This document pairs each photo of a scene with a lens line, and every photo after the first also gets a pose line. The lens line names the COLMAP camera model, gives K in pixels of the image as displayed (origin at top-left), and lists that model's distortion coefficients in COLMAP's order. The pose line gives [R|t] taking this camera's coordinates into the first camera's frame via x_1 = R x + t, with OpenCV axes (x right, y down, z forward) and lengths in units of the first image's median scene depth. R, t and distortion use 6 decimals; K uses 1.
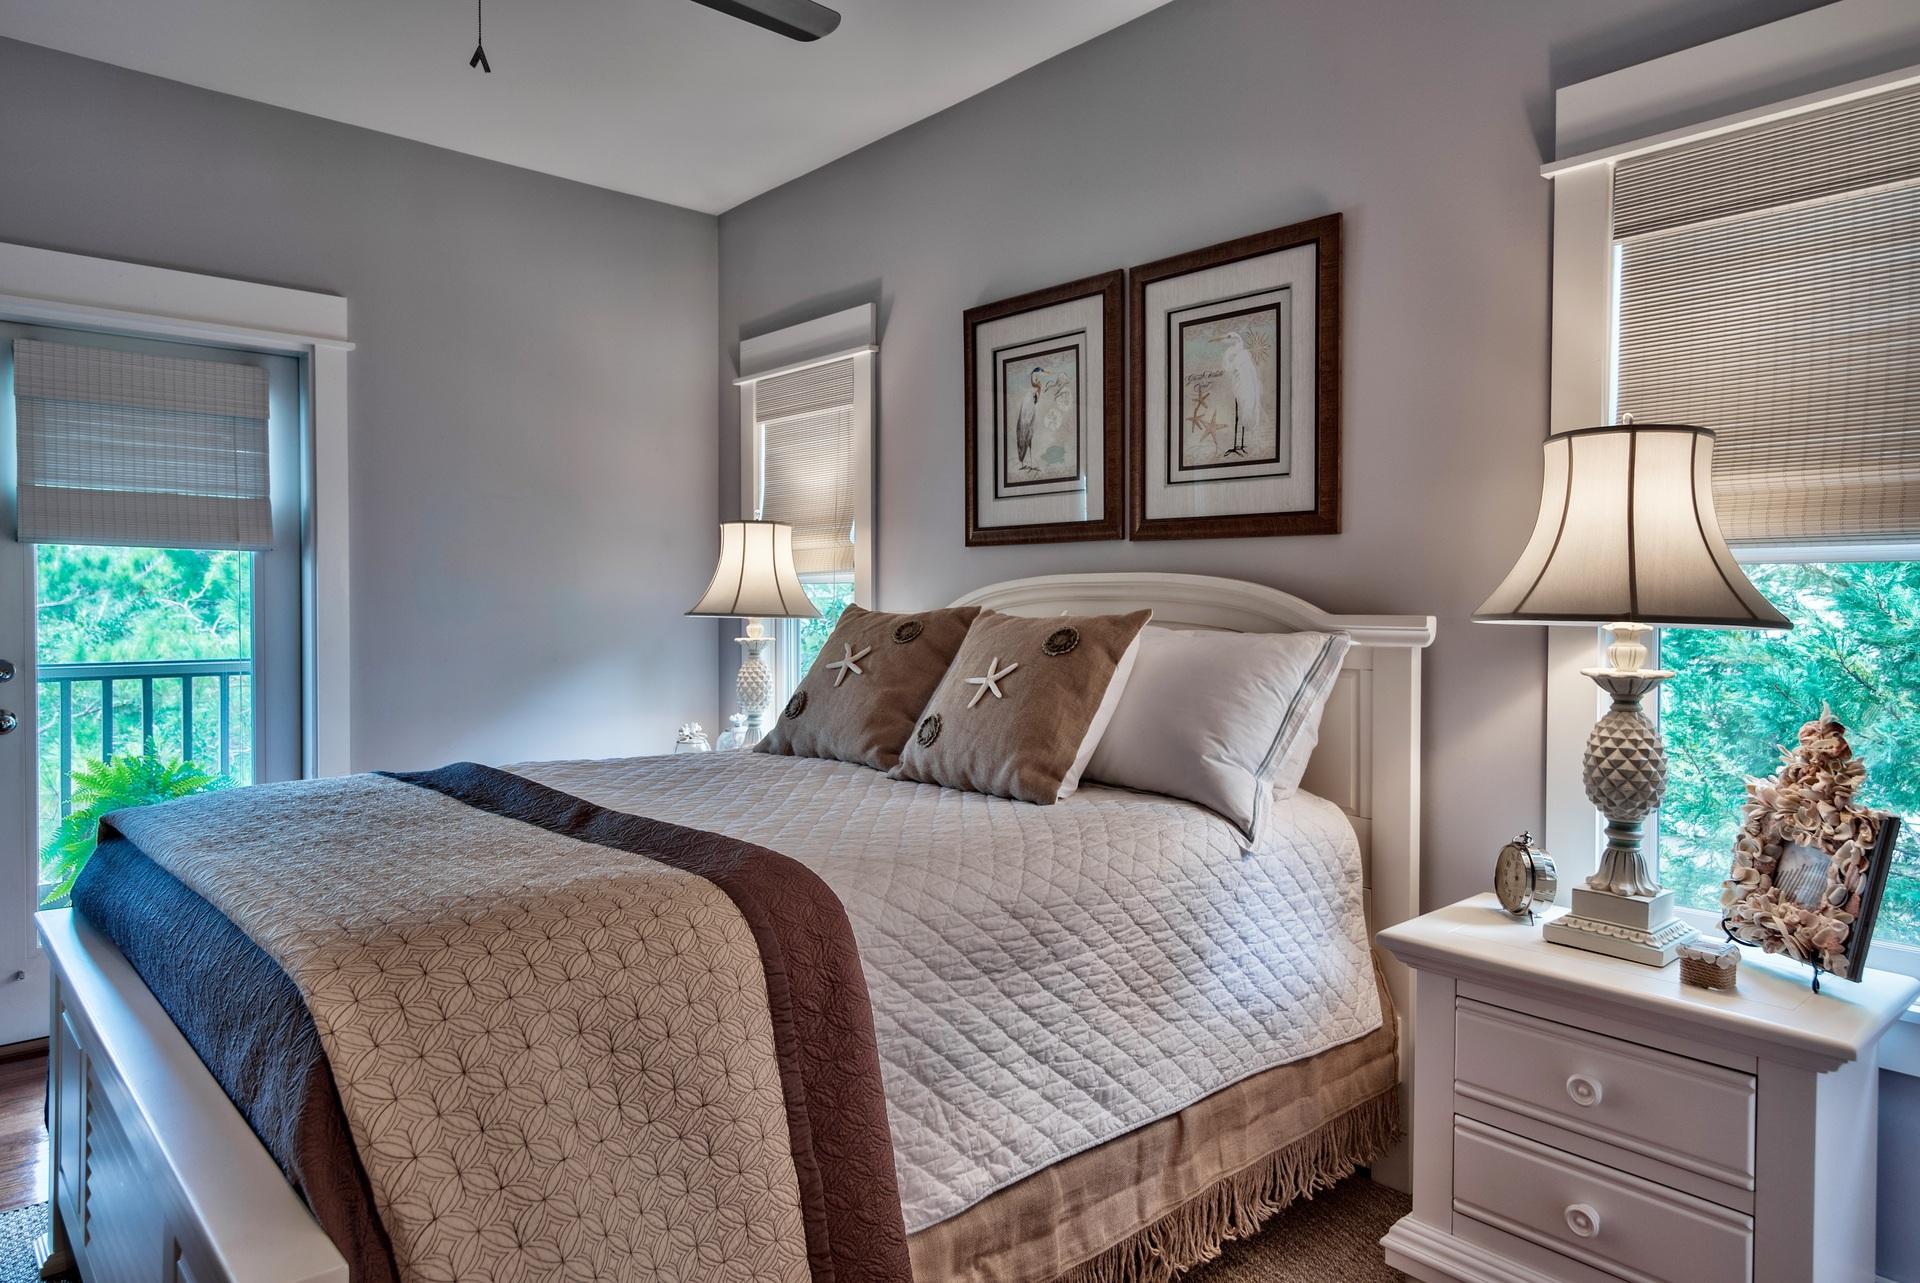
lens RADIAL K [[1171.9, 0, 960.0], [0, 1171.9, 641.5], [0, 0, 1]] dist [0.003432, -0.000564]
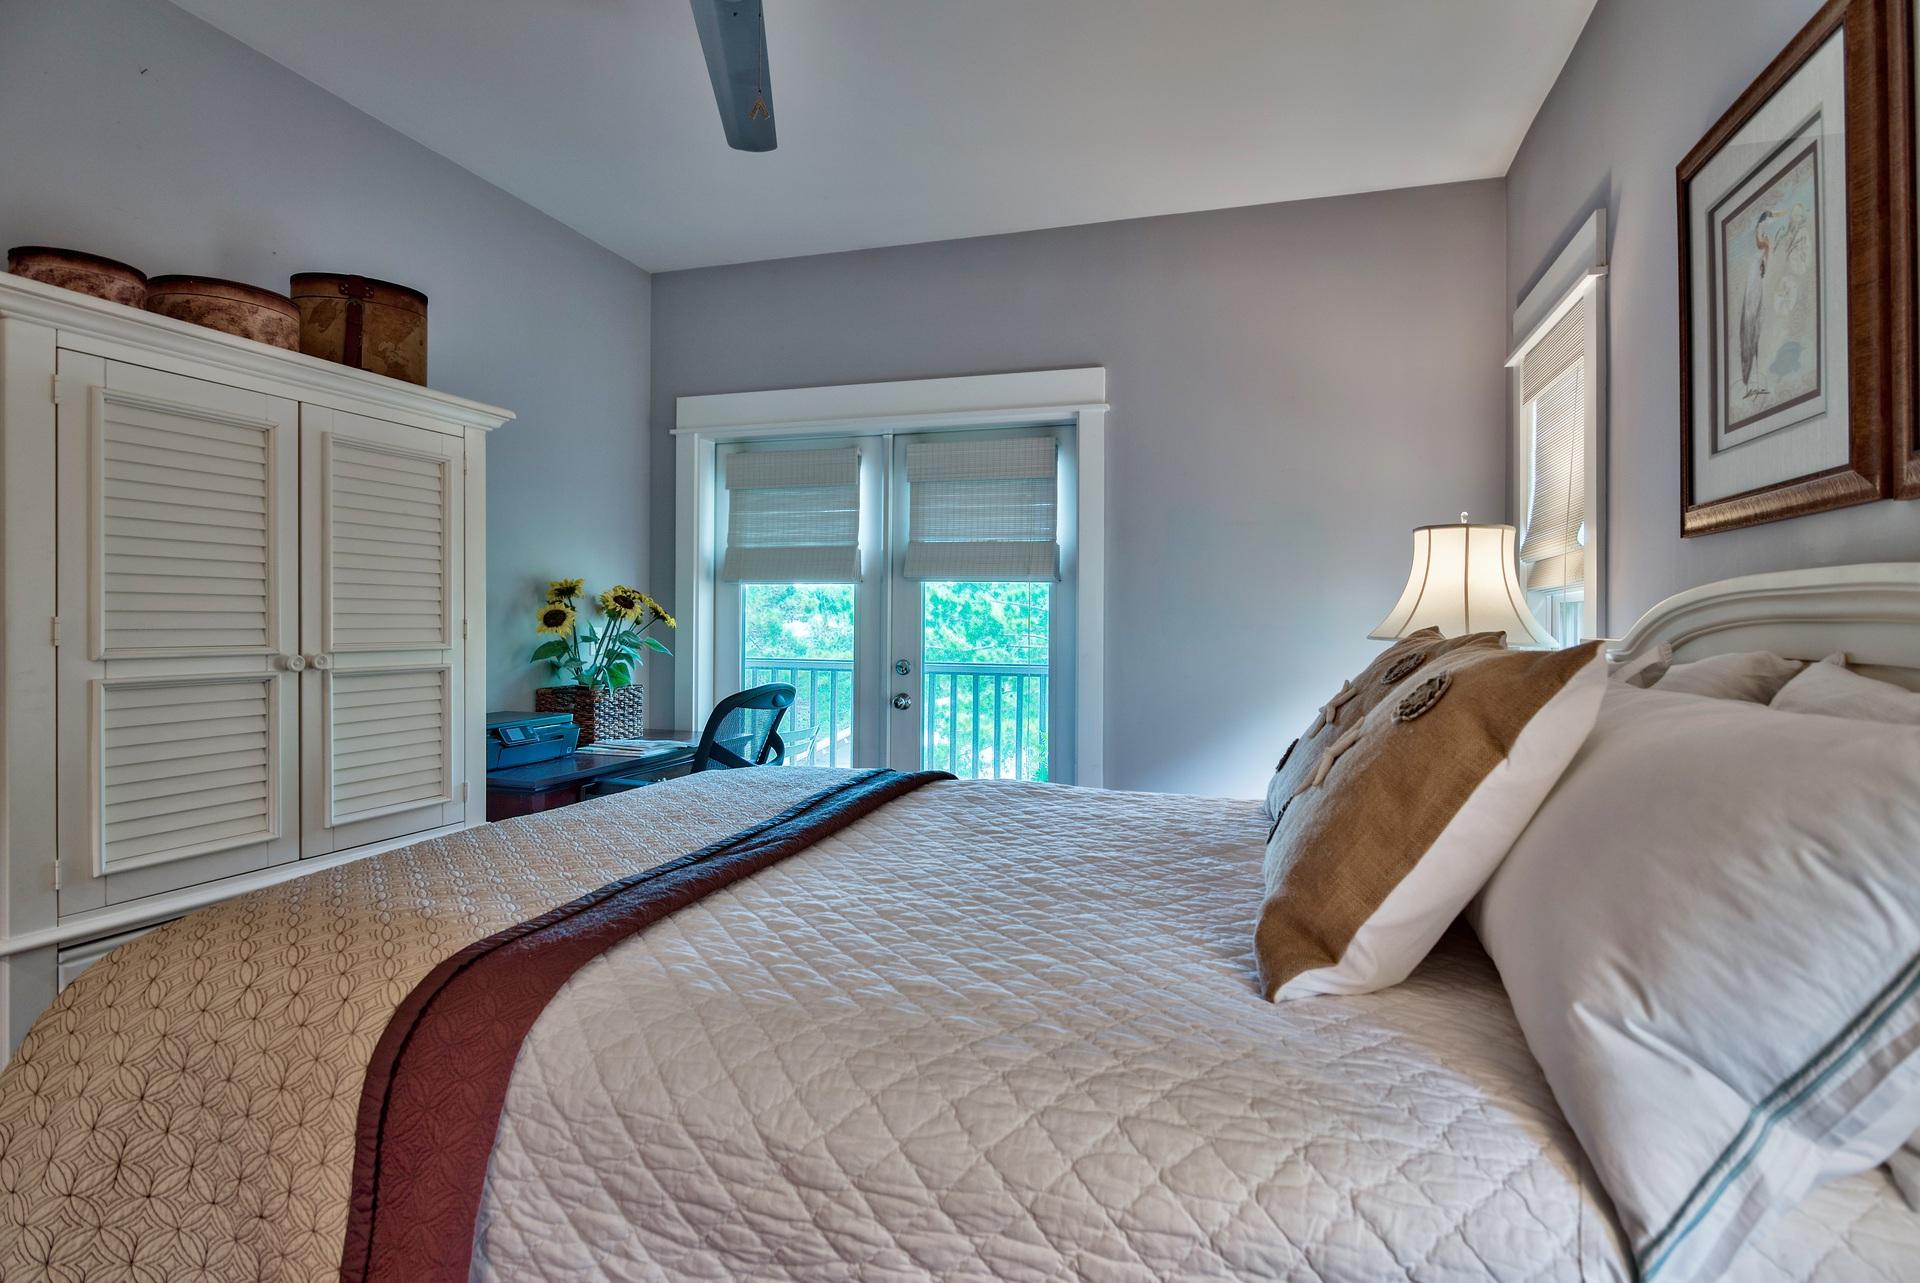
lens RADIAL K [[940.5, 0, 988.7], [0, 940.5, 632.7], [0, 0, 1]] dist [-0.003901, -0.001459]
pose [[0.525342, 0.013225, -0.850788, 0.254853], [-0.034698, 0.999380, -0.005890, -0.014632], [0.850183, 0.032615, 0.525476, 0.444775]]
